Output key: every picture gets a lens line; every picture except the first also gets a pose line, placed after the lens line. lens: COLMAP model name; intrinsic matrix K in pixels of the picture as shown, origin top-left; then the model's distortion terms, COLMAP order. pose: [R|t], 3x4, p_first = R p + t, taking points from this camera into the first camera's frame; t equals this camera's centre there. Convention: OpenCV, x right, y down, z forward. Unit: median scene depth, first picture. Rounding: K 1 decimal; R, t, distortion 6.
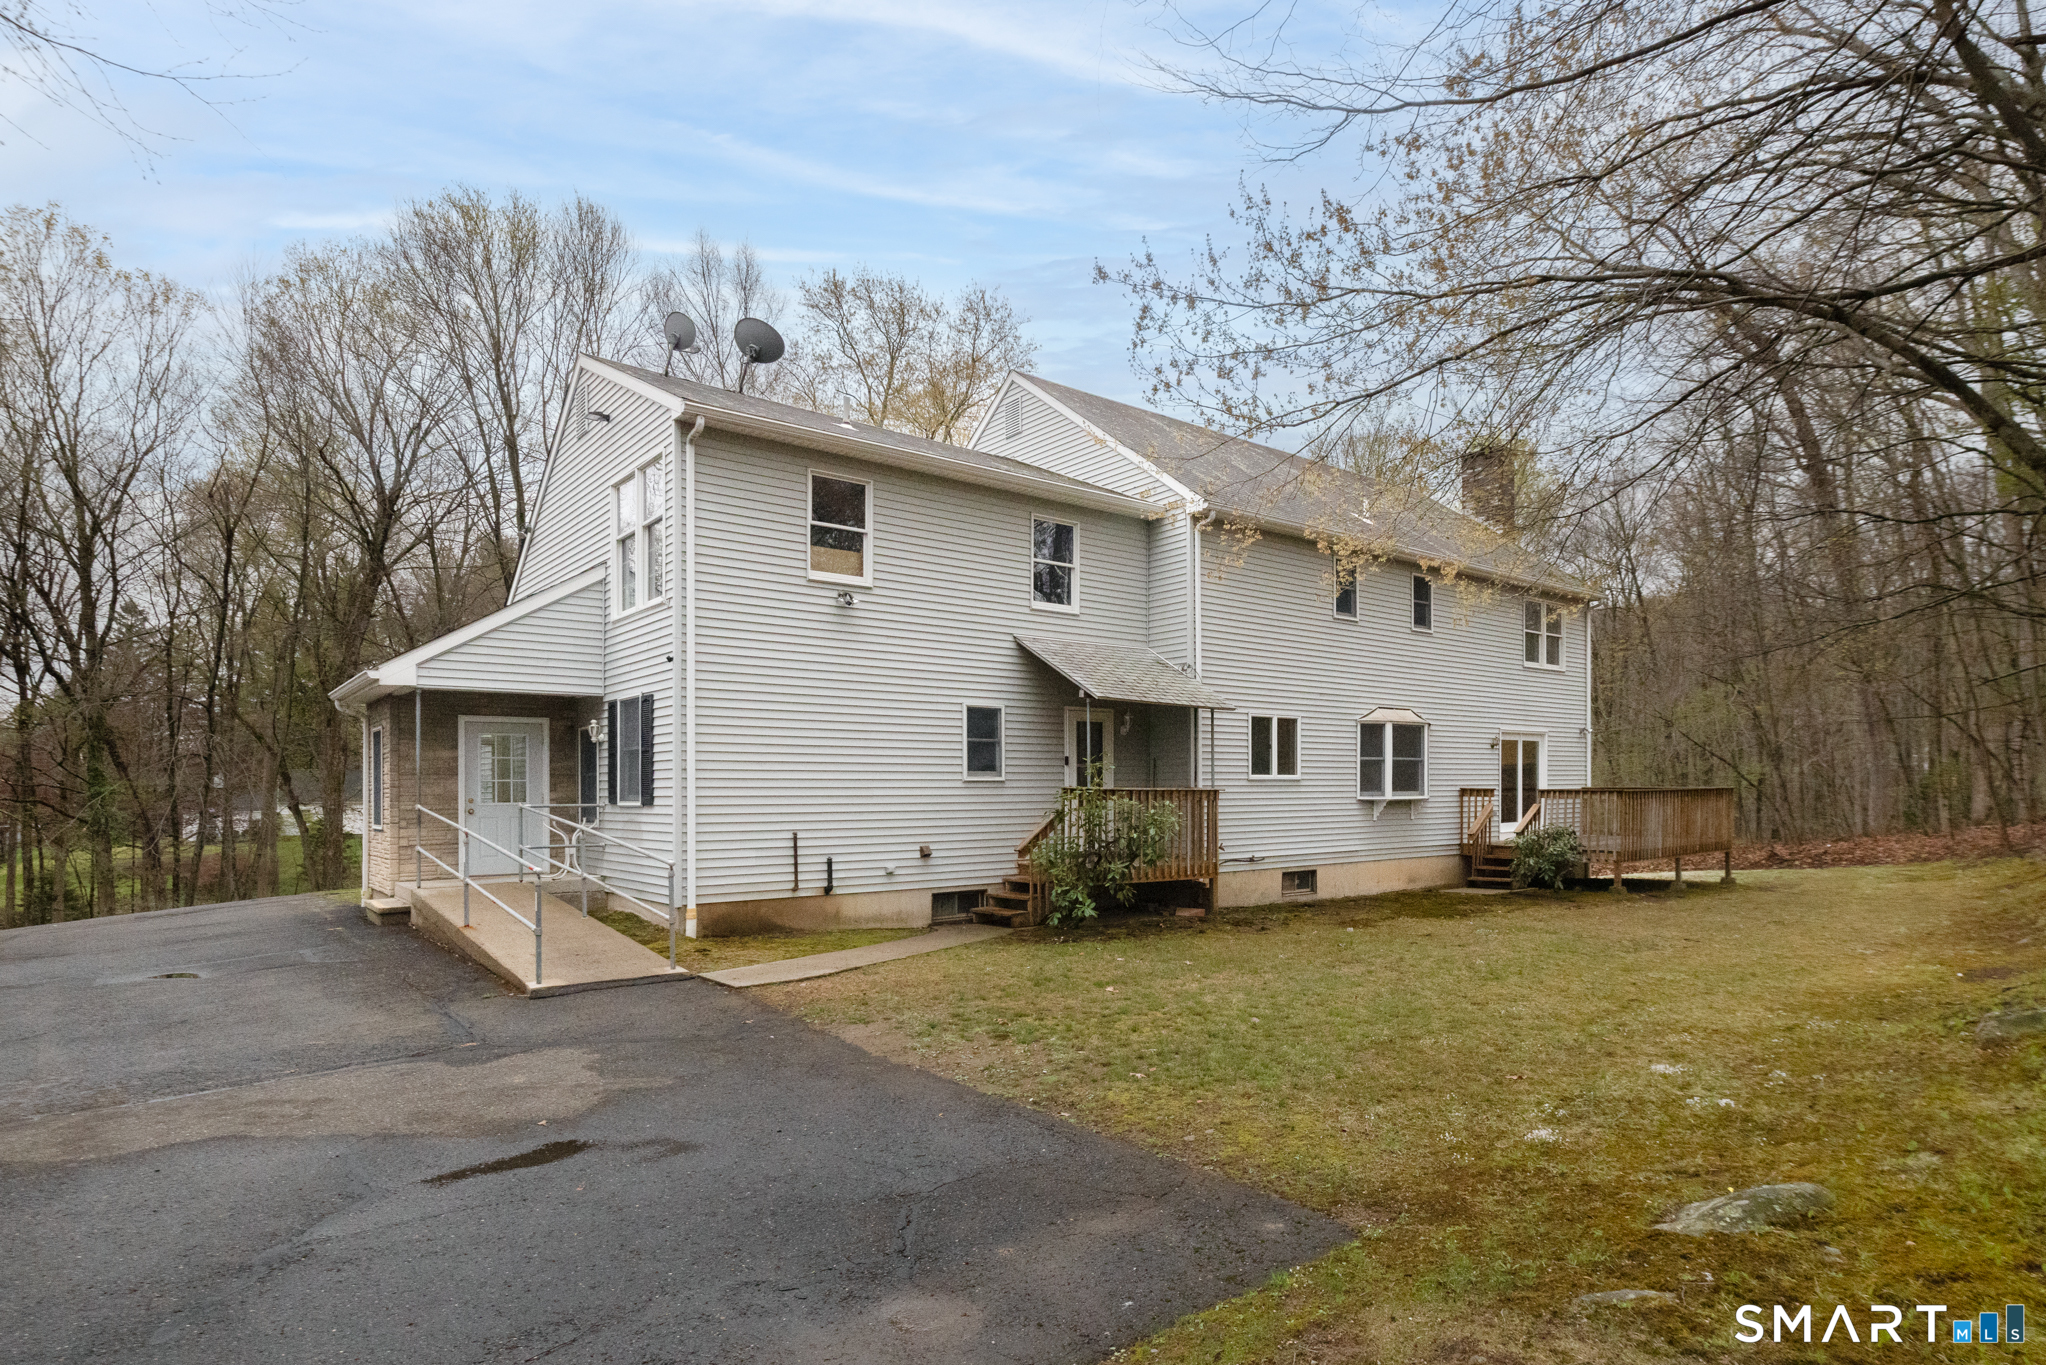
lens RADIAL K [[982.3, 0, 1030.4], [0, 982.3, 763.6], [0, 0, 1]] dist [-0.002414, -0.000502]
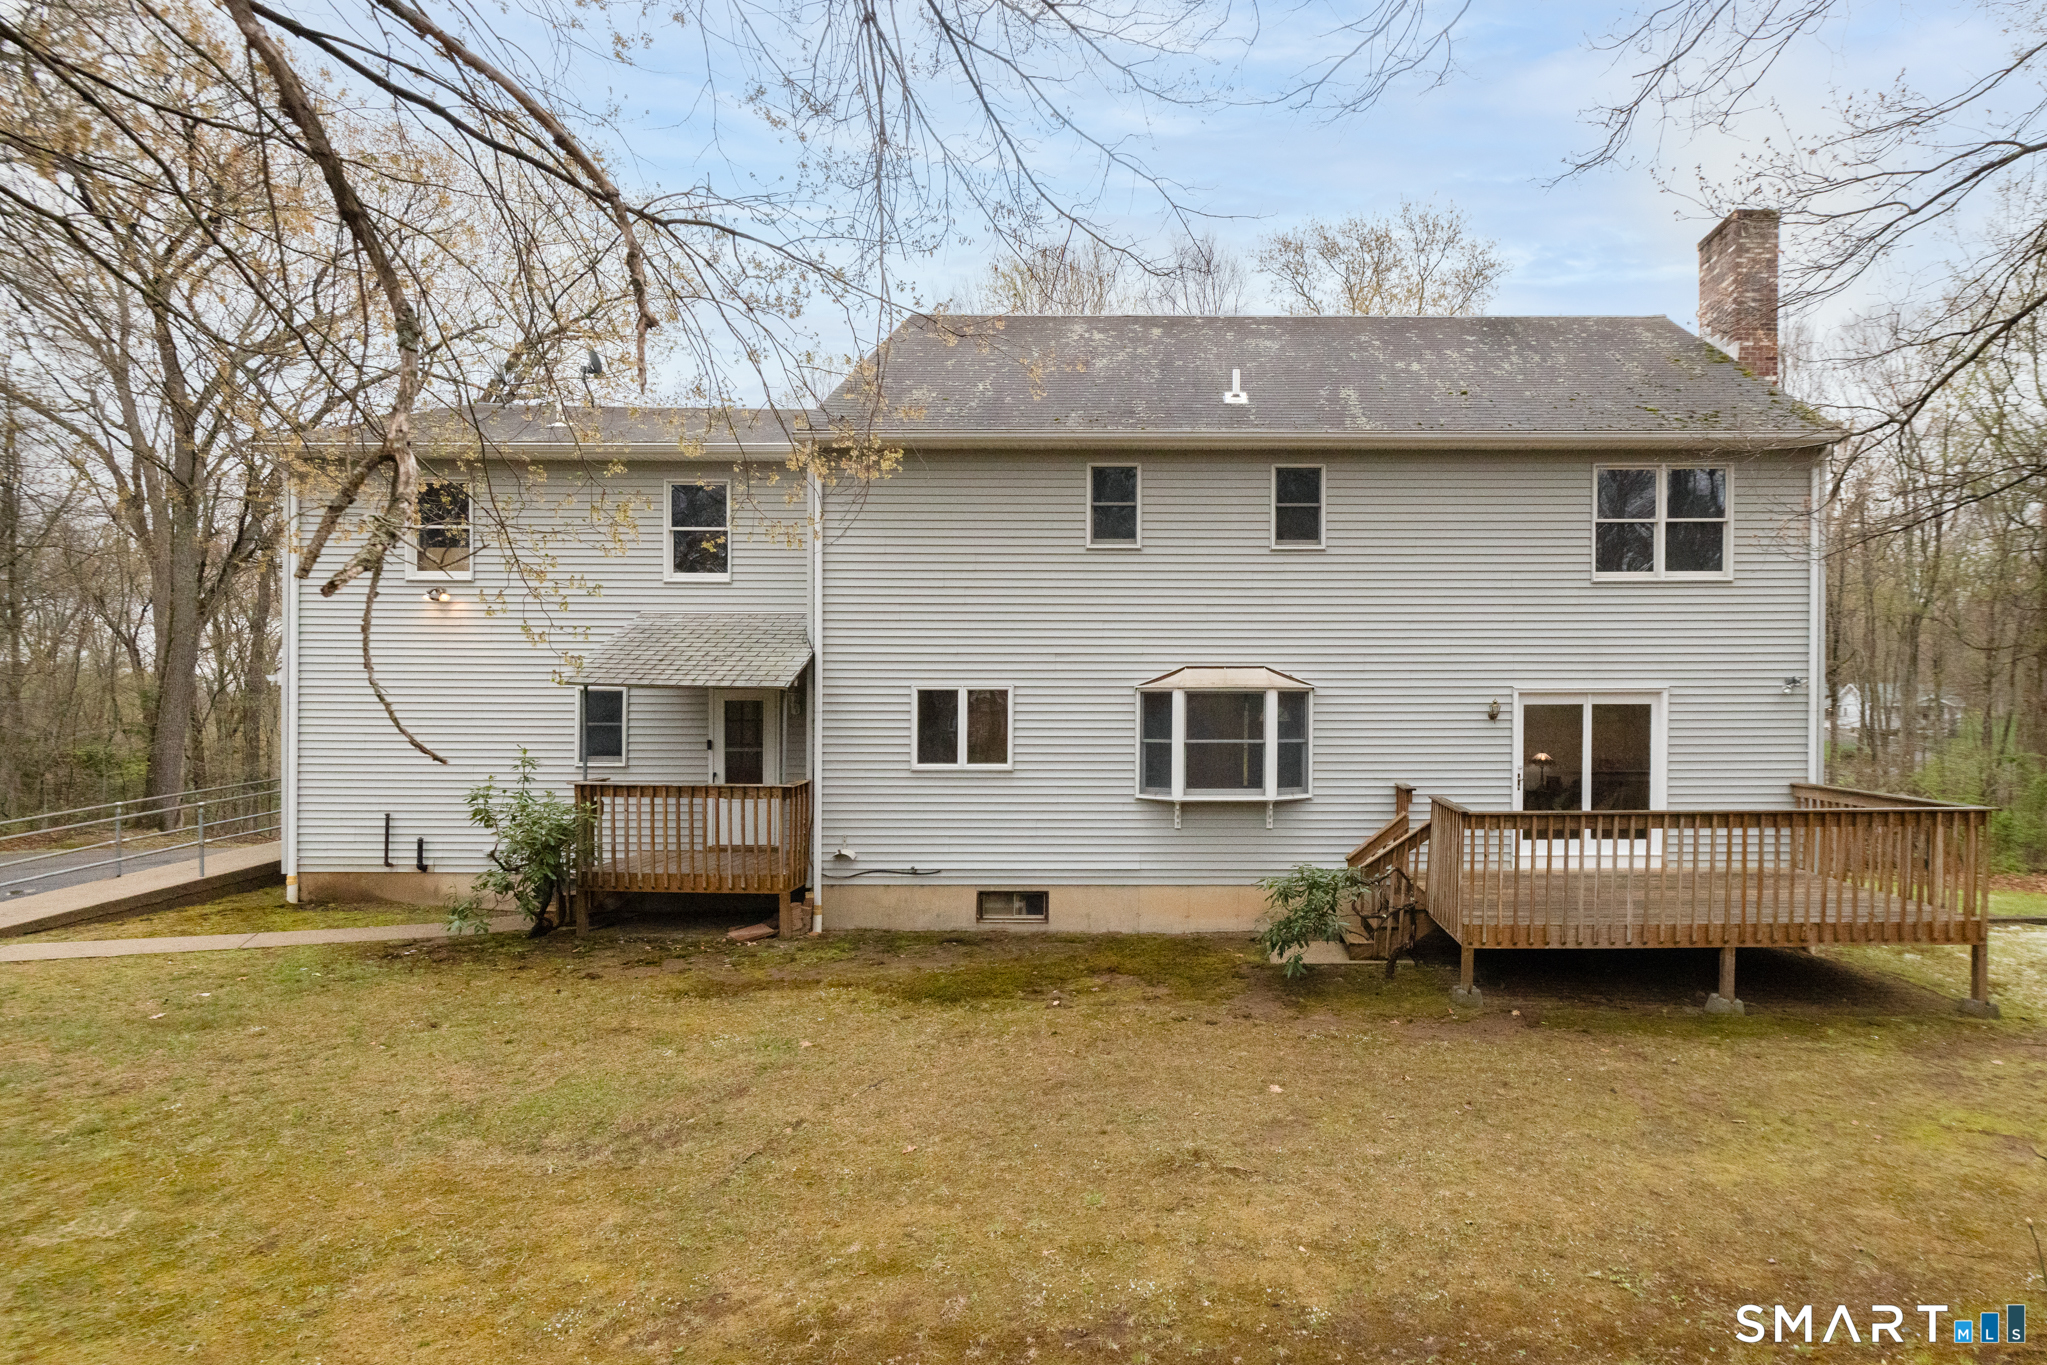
lens RADIAL K [[982.8, 0, 1030.9], [0, 982.8, 763.7], [0, 0, 1]] dist [-0.002414, -0.000502]
pose [[0.795764, -0.000937, -0.605606, 0.729434], [0.002890, 0.999993, 0.002251, 0.009268], [0.605600, -0.003542, 0.795762, 0.400258]]
